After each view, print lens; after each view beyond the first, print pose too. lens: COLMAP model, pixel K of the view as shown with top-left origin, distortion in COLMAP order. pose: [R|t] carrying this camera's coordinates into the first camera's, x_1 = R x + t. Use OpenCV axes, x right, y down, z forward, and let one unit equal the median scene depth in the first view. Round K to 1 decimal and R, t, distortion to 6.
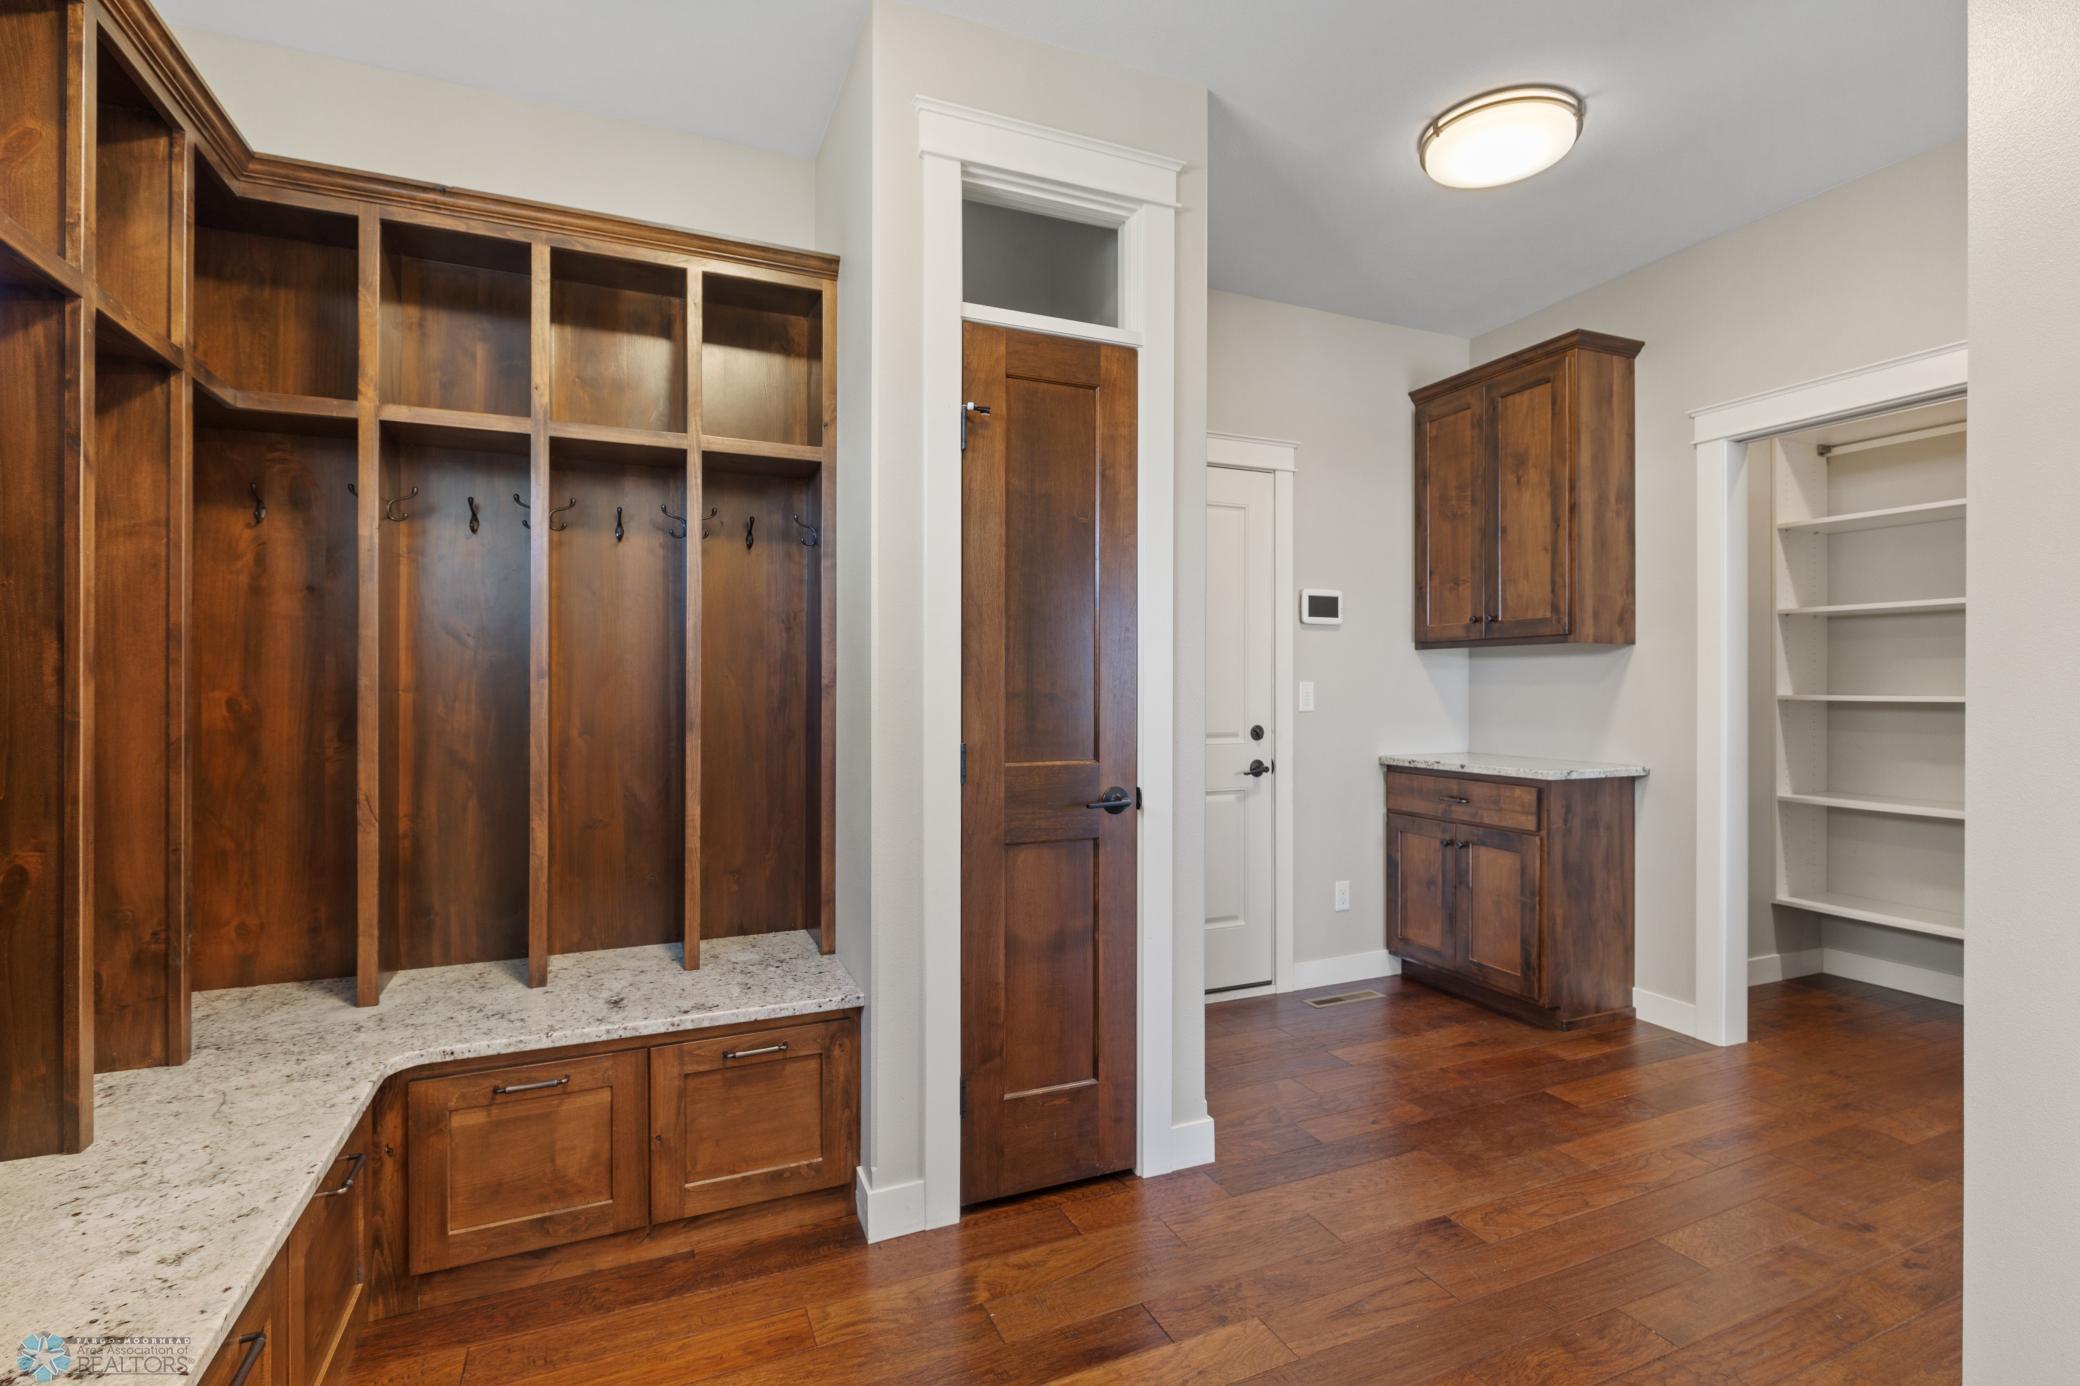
lens RADIAL K [[948.8, 0, 1040.0], [0, 948.8, 693.0], [0, 0, 1]] dist [0.001602, -0.000184]
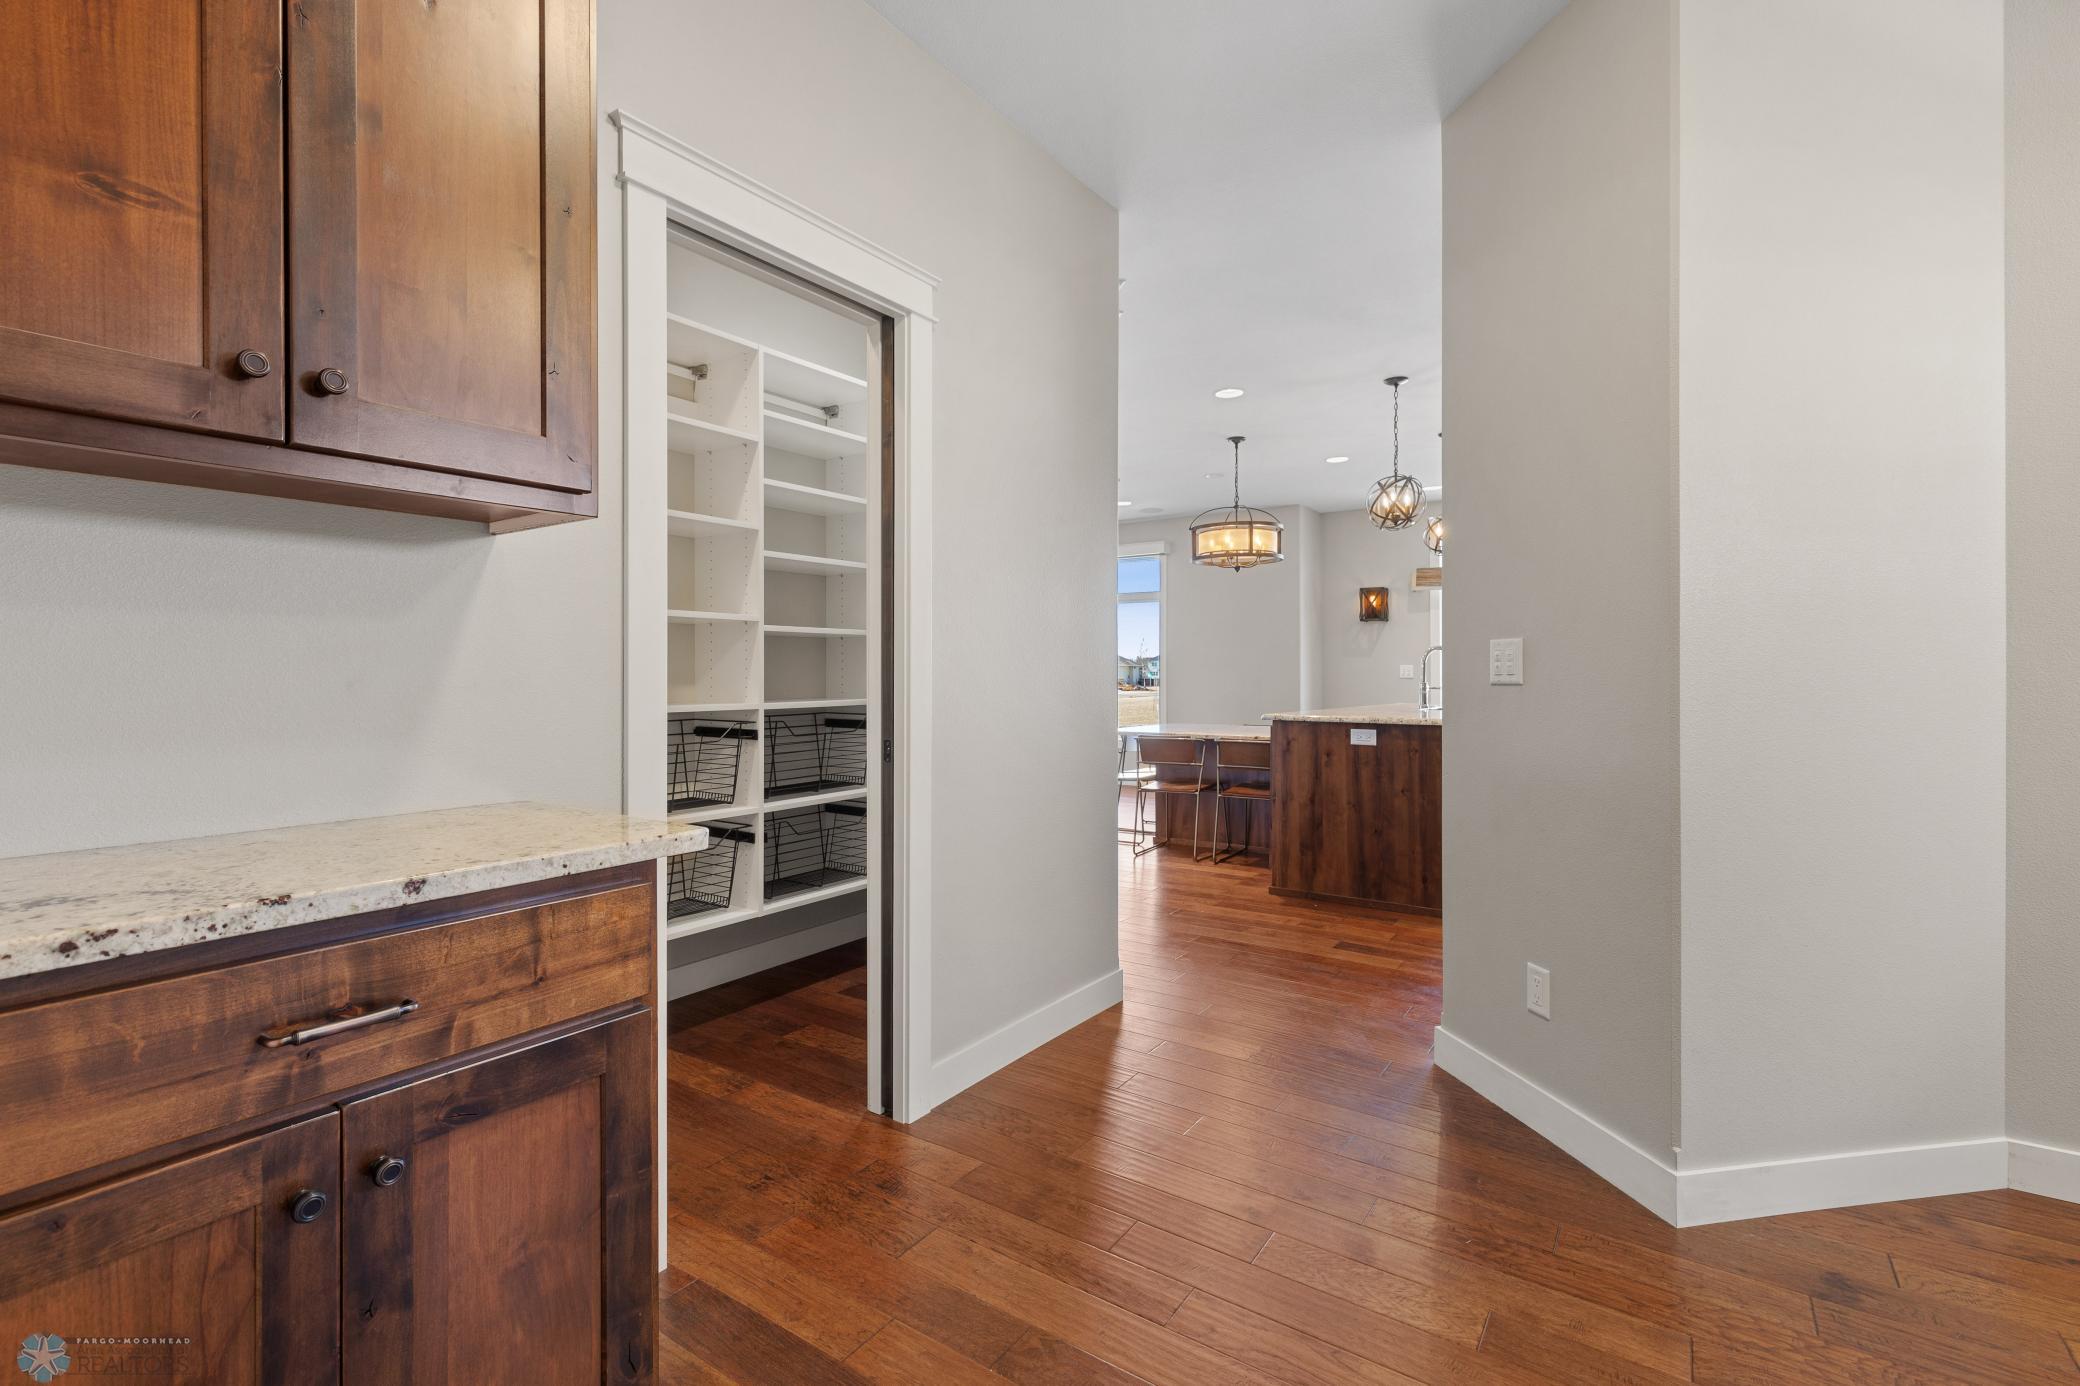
lens RADIAL K [[948.8, 0, 1040.0], [0, 948.8, 693.0], [0, 0, 1]] dist [0.001602, -0.000184]
pose [[-0.533783, -0.007545, 0.845588, 0.101377], [0.014375, 0.999735, 0.017995, 0.016705], [-0.845500, 0.021760, -0.533533, 0.960420]]
